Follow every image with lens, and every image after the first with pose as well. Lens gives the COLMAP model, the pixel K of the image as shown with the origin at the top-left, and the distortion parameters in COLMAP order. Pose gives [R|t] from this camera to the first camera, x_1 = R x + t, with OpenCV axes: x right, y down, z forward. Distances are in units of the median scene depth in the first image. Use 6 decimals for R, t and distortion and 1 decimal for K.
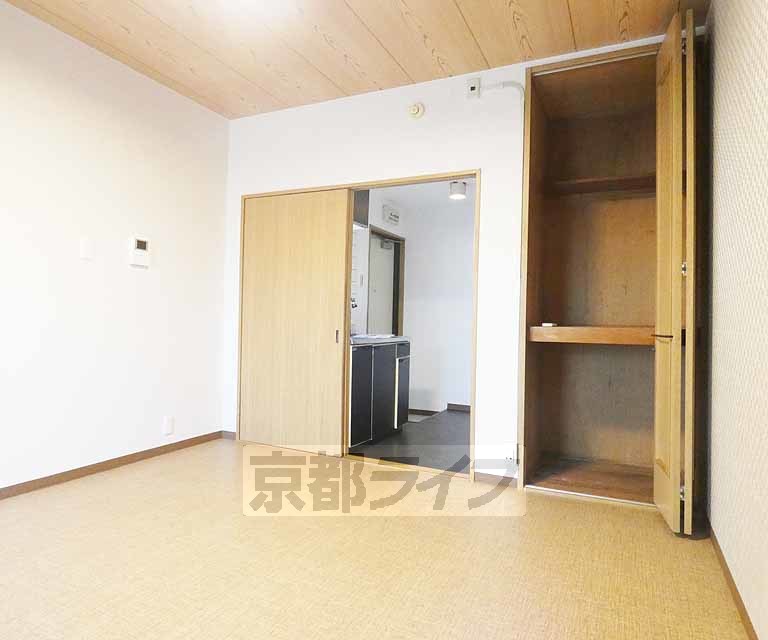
lens RADIAL K [[491.9, 0, 384.0], [0, 491.9, 320.0], [0, 0, 1]] dist [-0.000372, -0.000346]
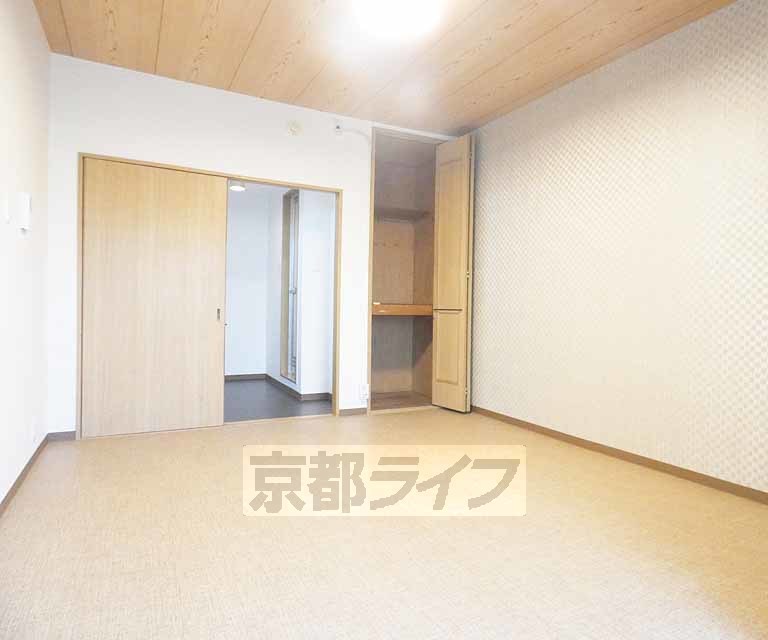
lens RADIAL K [[491.9, 0, 384.0], [0, 491.9, 320.0], [0, 0, 1]] dist [-0.000372, -0.000346]
pose [[0.600140, -0.033767, 0.799182, -0.817201], [-0.009186, 0.998752, 0.049097, -0.013617], [-0.799842, -0.036806, 0.599081, 0.080119]]
